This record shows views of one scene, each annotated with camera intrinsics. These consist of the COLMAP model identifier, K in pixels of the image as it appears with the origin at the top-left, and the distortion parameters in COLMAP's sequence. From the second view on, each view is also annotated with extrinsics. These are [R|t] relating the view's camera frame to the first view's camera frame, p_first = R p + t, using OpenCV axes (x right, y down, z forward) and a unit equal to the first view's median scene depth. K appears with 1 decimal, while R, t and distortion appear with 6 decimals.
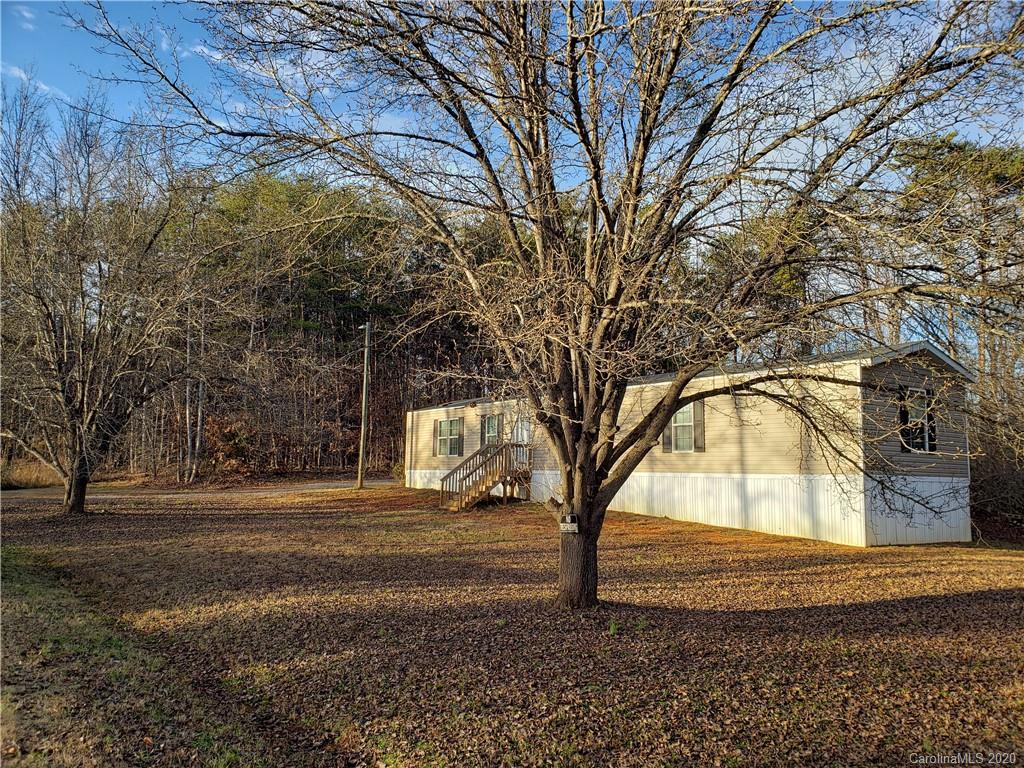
lens RADIAL K [[811.7, 0, 523.6], [0, 811.7, 364.1], [0, 0, 1]] dist [0.031902, -0.004601]
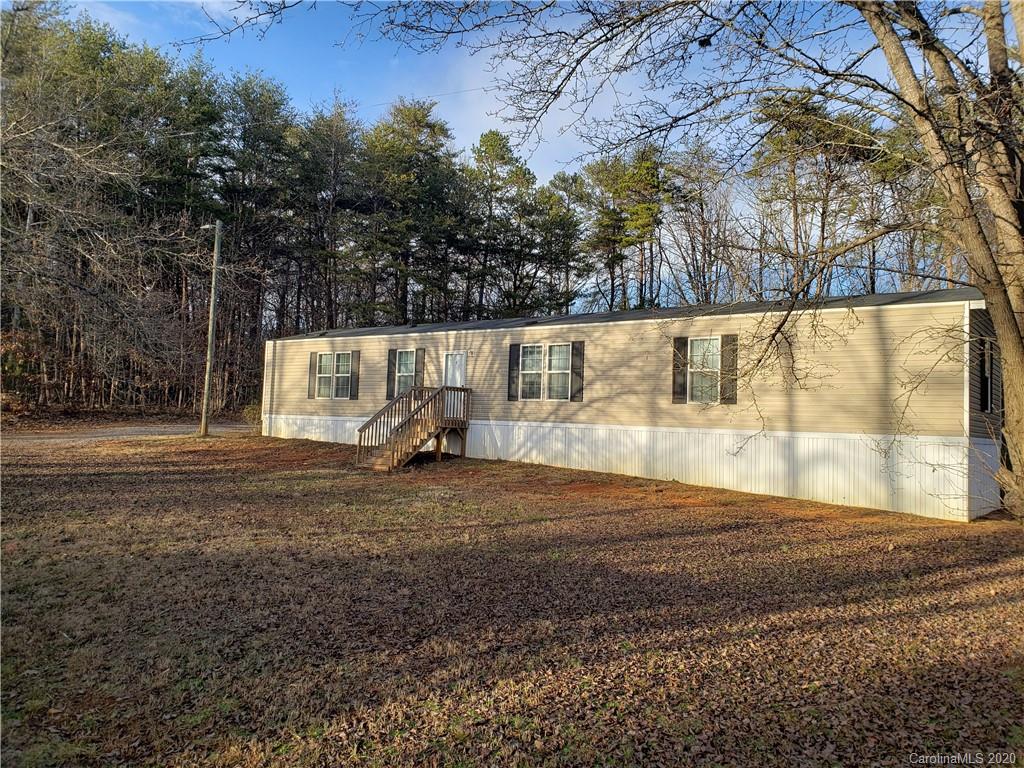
lens RADIAL K [[811.7, 0, 523.6], [0, 811.7, 364.1], [0, 0, 1]] dist [0.031902, -0.004601]
pose [[0.950007, 0.036744, 0.310060, -0.219580], [-0.058912, 0.996309, 0.062435, 0.025043], [-0.306621, -0.077580, 0.948665, 0.252957]]
